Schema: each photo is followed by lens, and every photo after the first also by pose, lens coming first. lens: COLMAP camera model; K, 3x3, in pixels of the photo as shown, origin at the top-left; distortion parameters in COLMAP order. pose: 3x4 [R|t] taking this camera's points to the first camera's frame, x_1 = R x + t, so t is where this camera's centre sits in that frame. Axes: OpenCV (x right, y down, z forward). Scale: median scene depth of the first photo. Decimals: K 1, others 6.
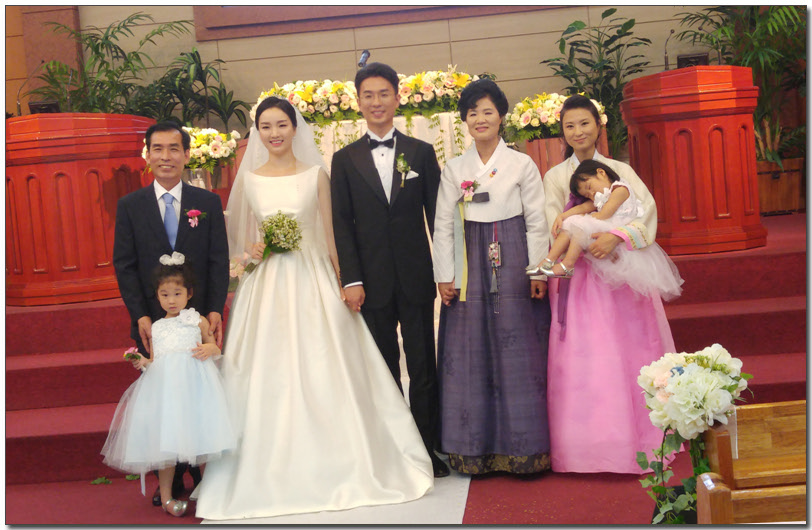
lens RADIAL K [[1304.2, 0, 435.6], [0, 1304.2, 248.7], [0, 0, 1]] dist [0.271118, -1.421046]
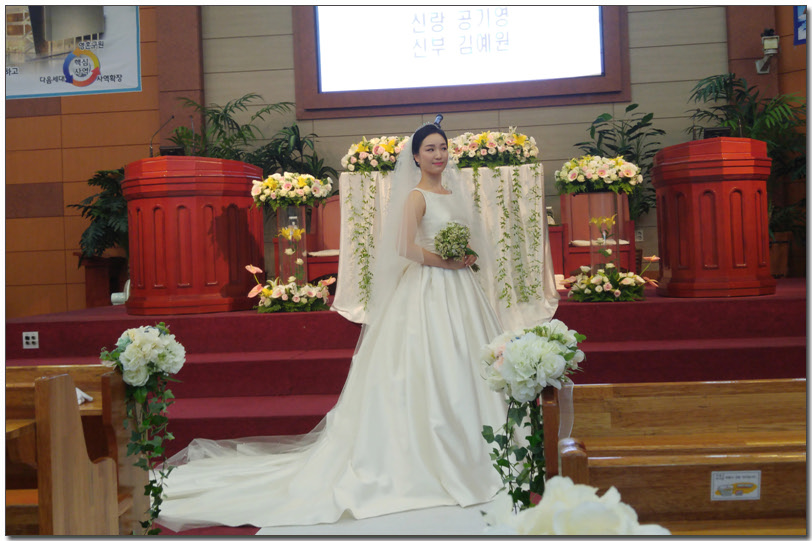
lens RADIAL K [[982.4, 0, 421.3], [0, 982.4, 242.8], [0, 0, 1]] dist [0.193508, -0.749304]
pose [[0.998164, 0.046271, -0.039092, -0.029044], [-0.049194, 0.995780, -0.077467, 0.035971], [0.035342, 0.079248, 0.996228, 0.109766]]
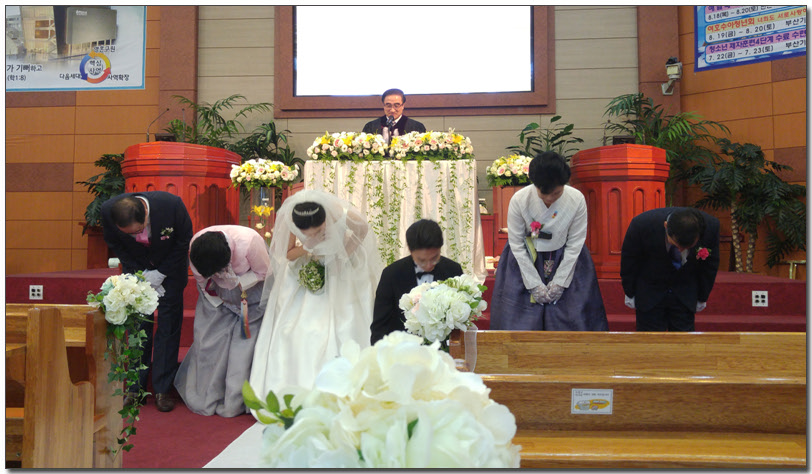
lens RADIAL K [[839.0, 0, 380.3], [0, 839.0, 184.7], [0, 0, 1]] dist [0.168526, -0.600883]
pose [[0.995464, 0.083957, -0.044742, -0.017991], [-0.089250, 0.987003, -0.133637, 0.045913], [0.032941, 0.137024, 0.990020, 0.103488]]
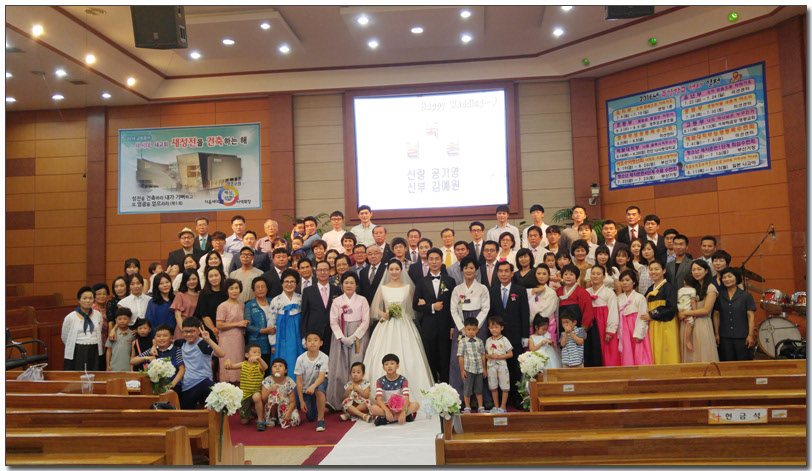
lens RADIAL K [[739.1, 0, 408.5], [0, 739.1, 213.1], [0, 0, 1]] dist [0.002257, 0.006921]
pose [[0.998069, 0.050453, -0.036241, -0.033080], [-0.055423, 0.986724, -0.152659, 0.018308], [0.028058, 0.154373, 0.987614, -0.386149]]
